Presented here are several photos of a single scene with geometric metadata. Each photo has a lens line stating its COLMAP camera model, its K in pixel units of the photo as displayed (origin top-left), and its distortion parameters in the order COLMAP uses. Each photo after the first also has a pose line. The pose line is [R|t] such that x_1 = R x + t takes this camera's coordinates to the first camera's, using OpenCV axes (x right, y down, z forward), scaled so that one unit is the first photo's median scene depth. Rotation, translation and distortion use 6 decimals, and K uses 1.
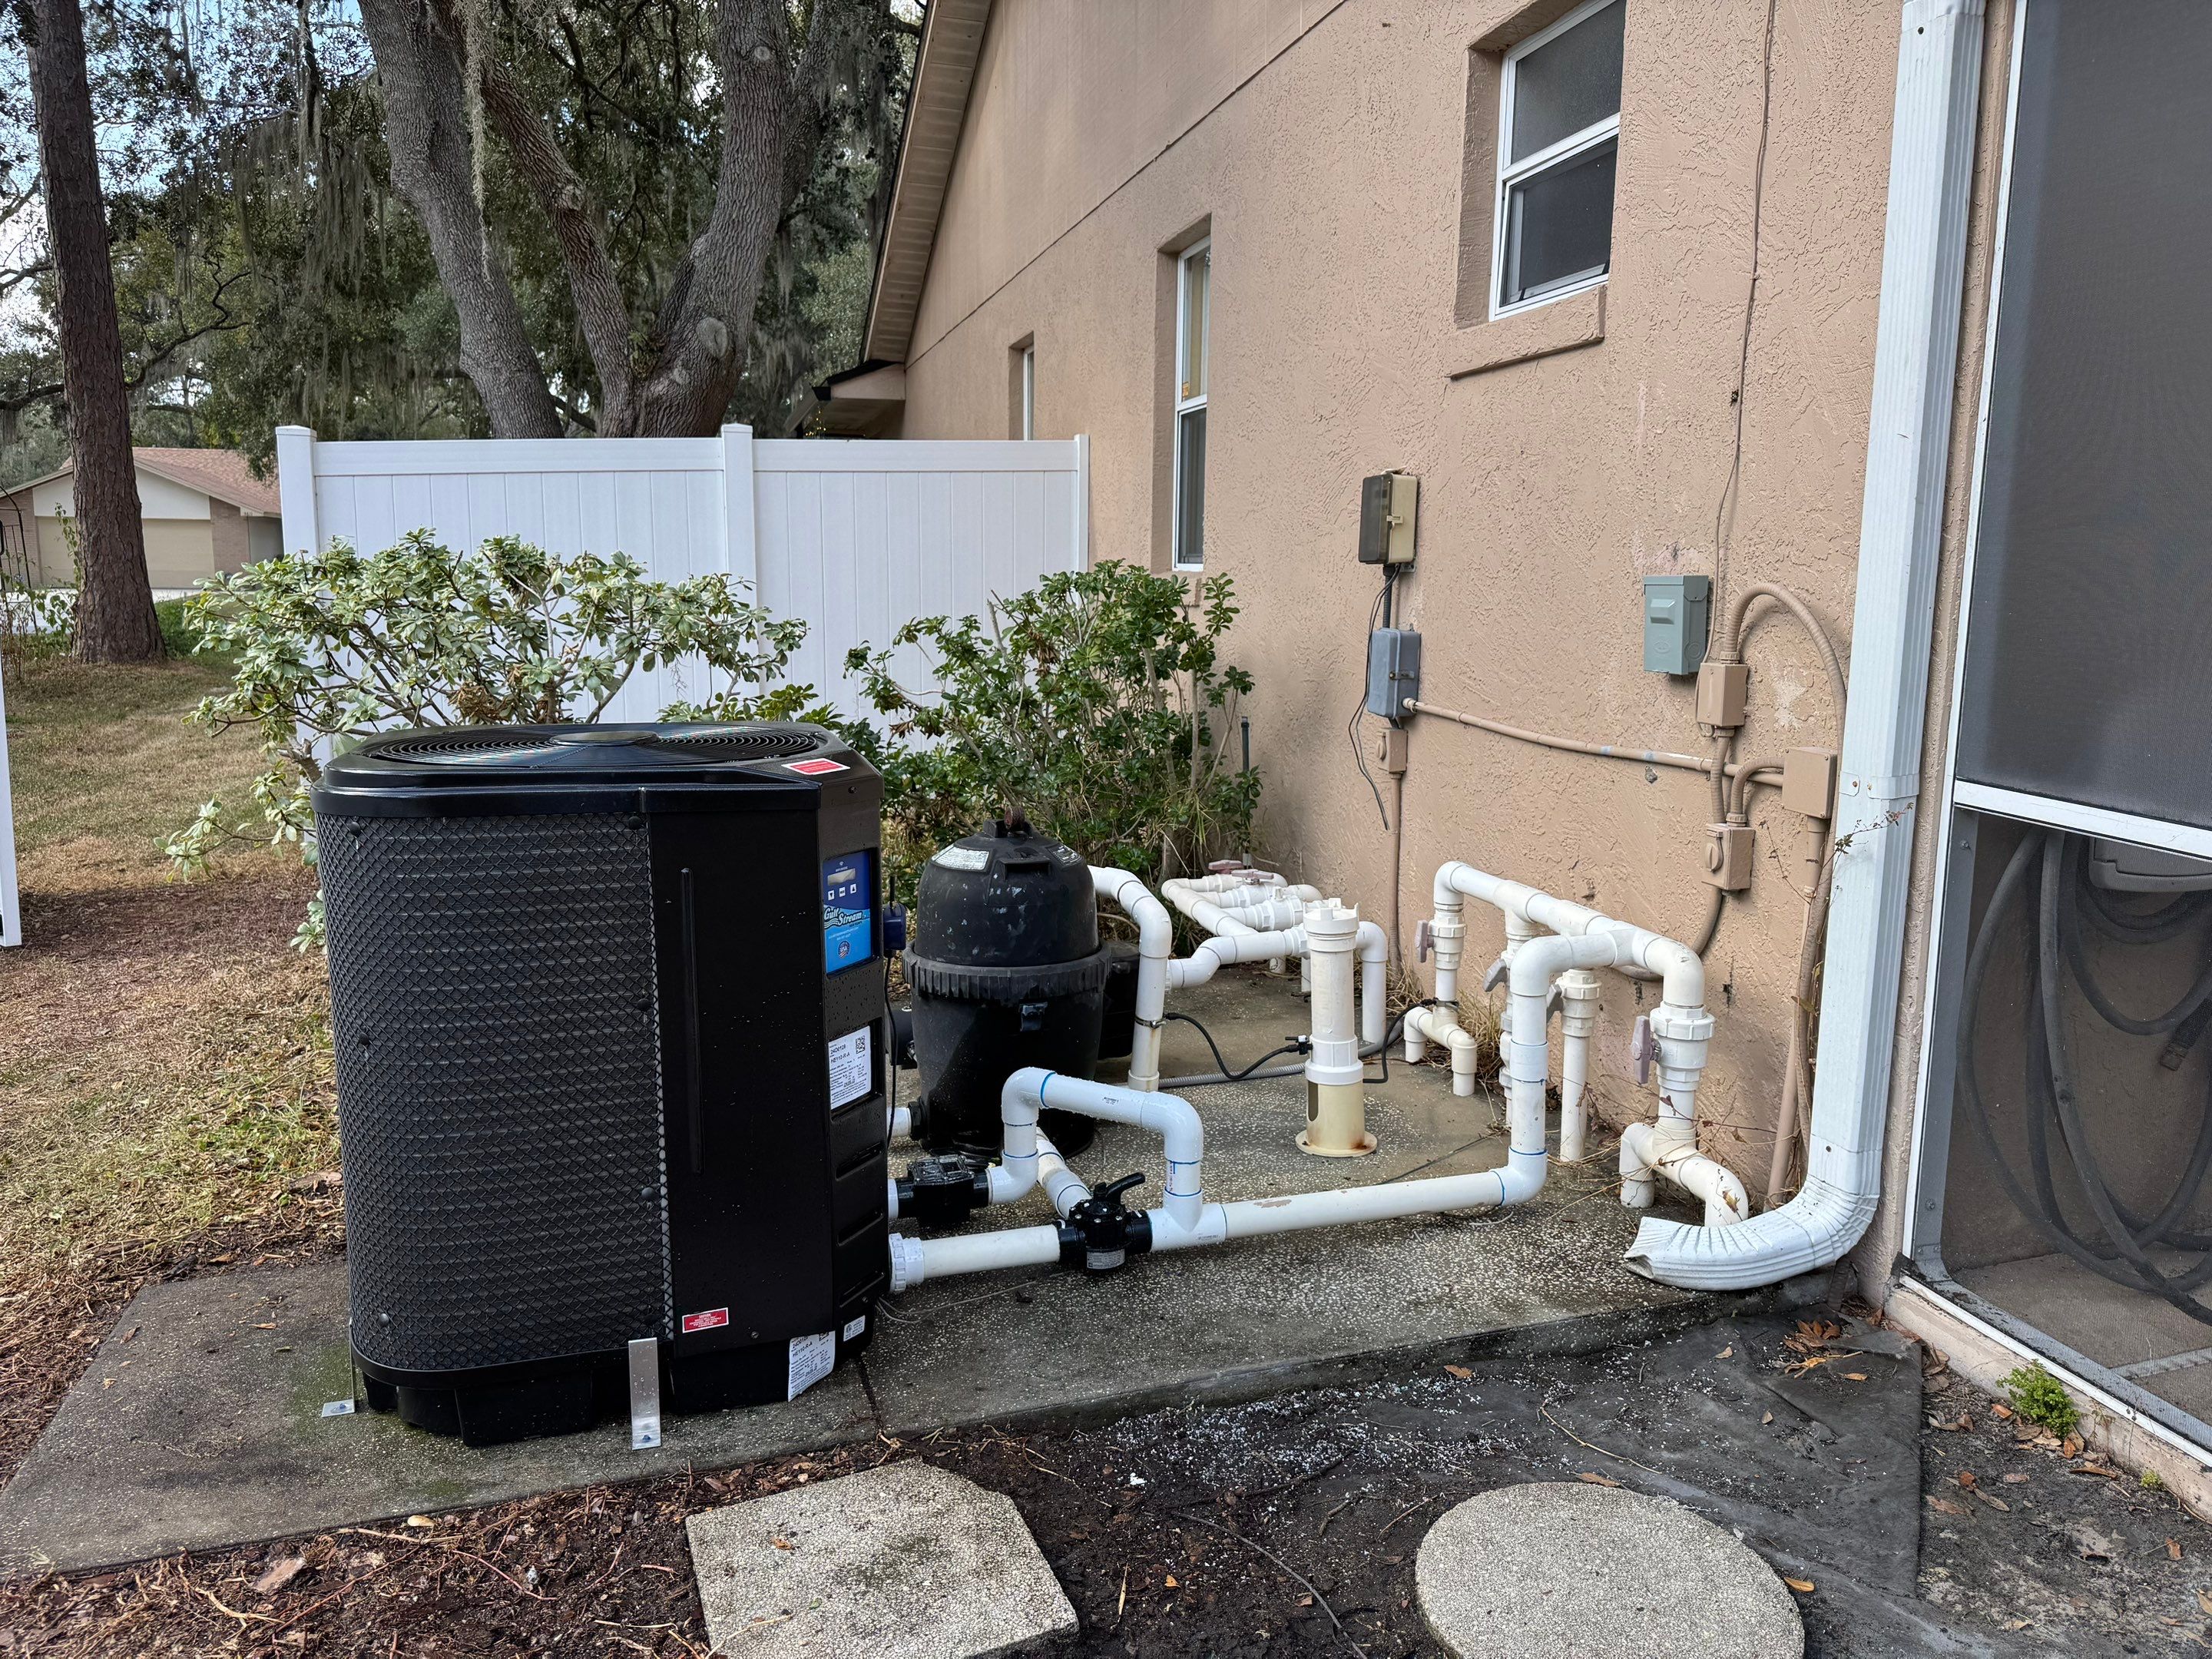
lens RADIAL K [[1577.5, 0, 1106.0], [0, 1577.5, 829.5], [0, 0, 1]] dist [0.123570, -0.217713]
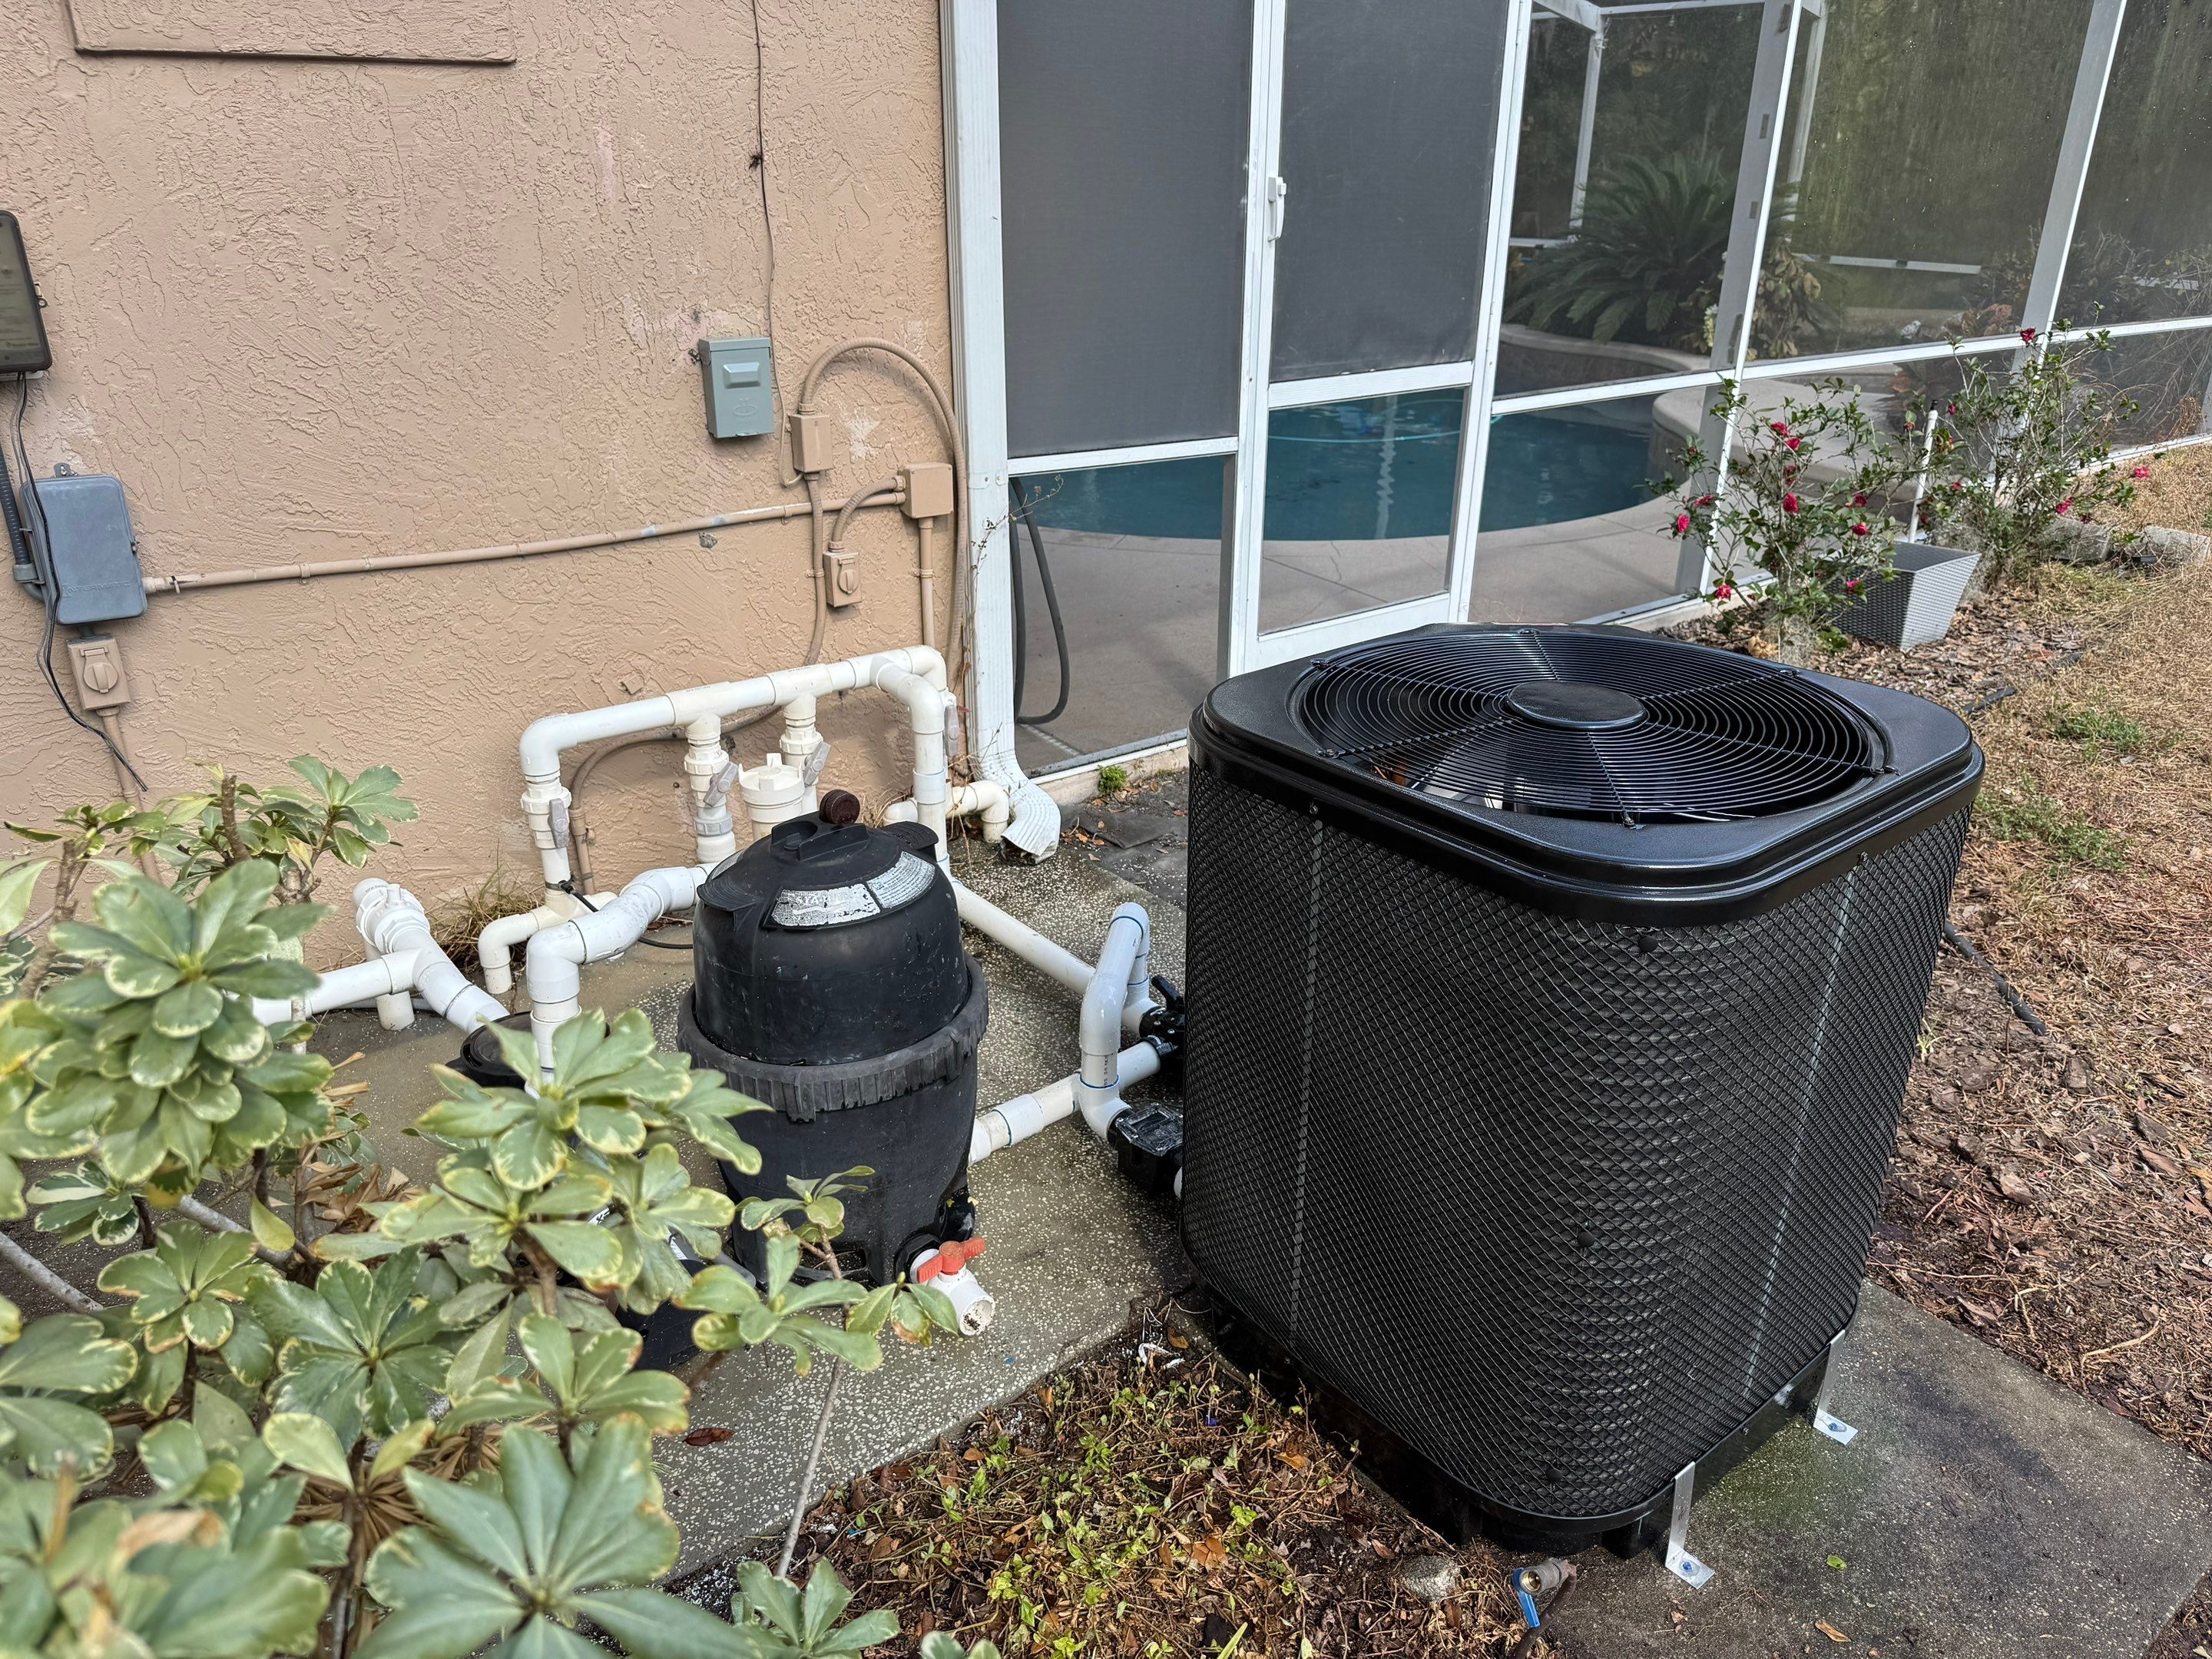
lens RADIAL K [[1604.1, 0, 1132.1], [0, 1604.1, 837.9], [0, 0, 1]] dist [-0.006758, -0.003604]
pose [[-0.371059, -0.373503, 0.850183, -0.702820], [0.141385, 0.882147, 0.449252, -0.288640], [-0.917783, 0.286902, -0.274521, 1.089232]]
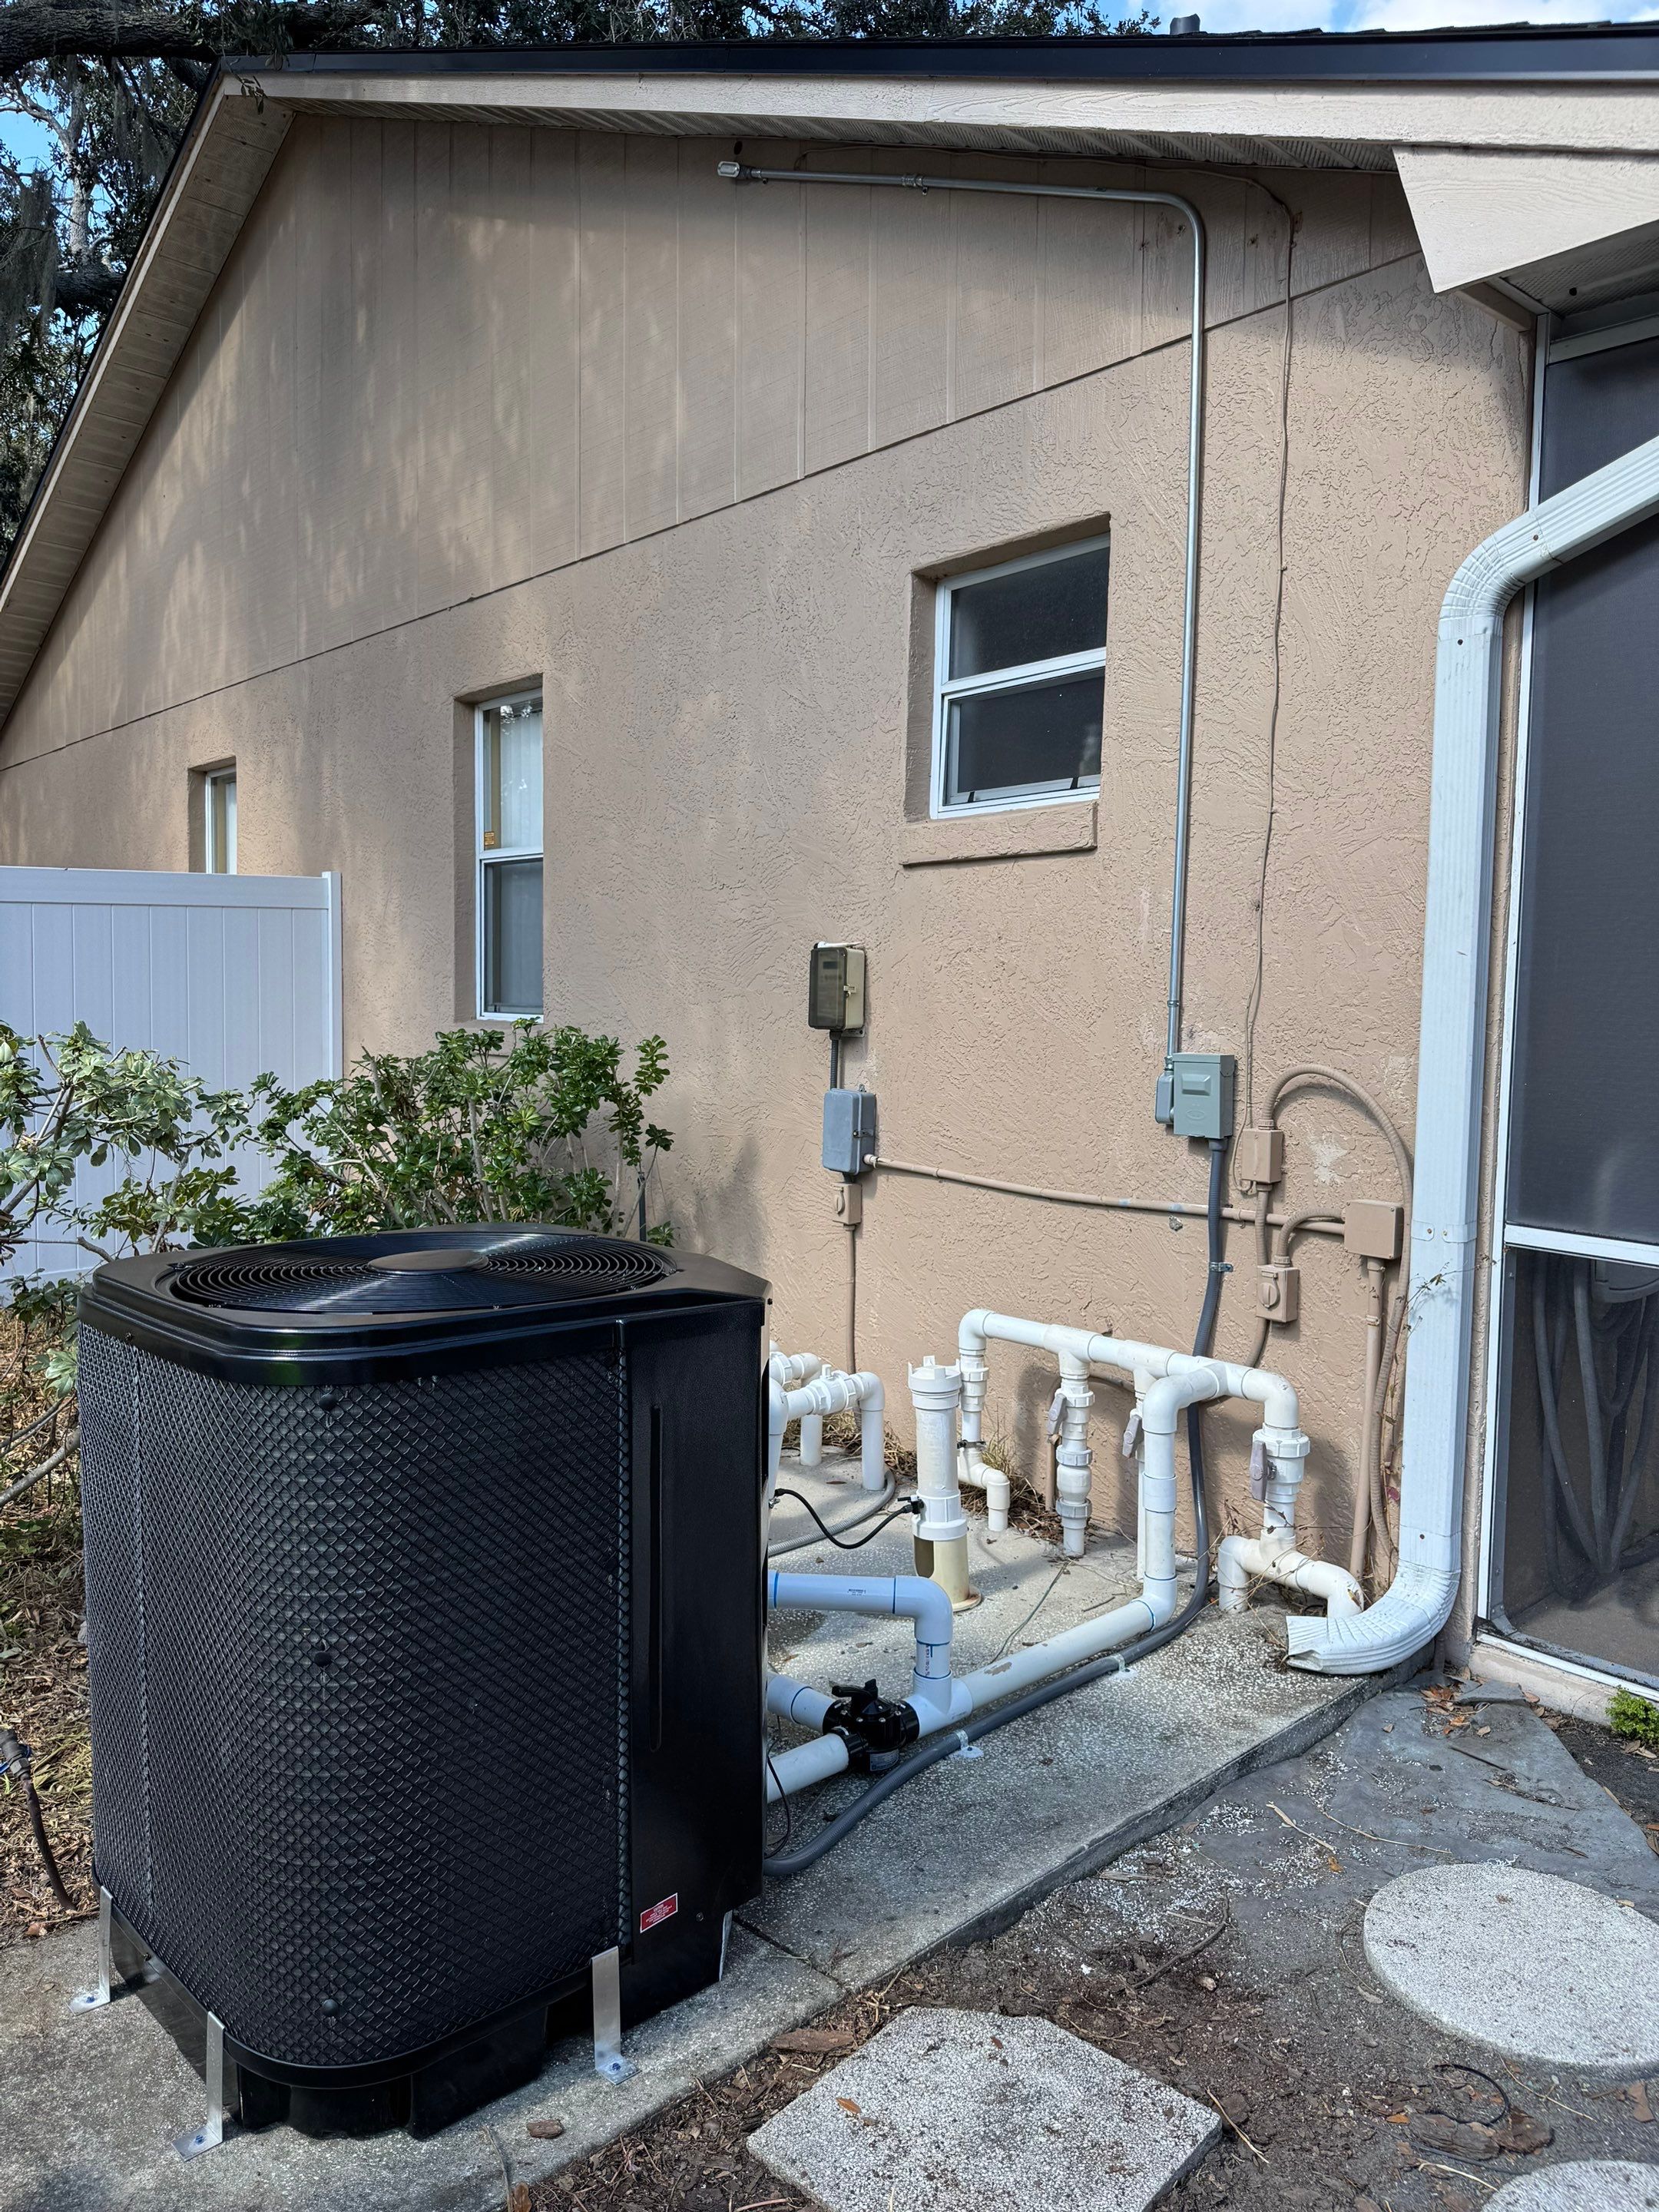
lens RADIAL K [[1577.5, 0, 832.9], [0, 1577.5, 1125.8], [0, 0, 1]] dist [0.123570, -0.217713]
pose [[0.897853, -0.031408, 0.439173, -0.381332], [0.064361, 0.996100, -0.060345, -0.051544], [-0.435565, 0.082446, 0.896373, 0.077779]]
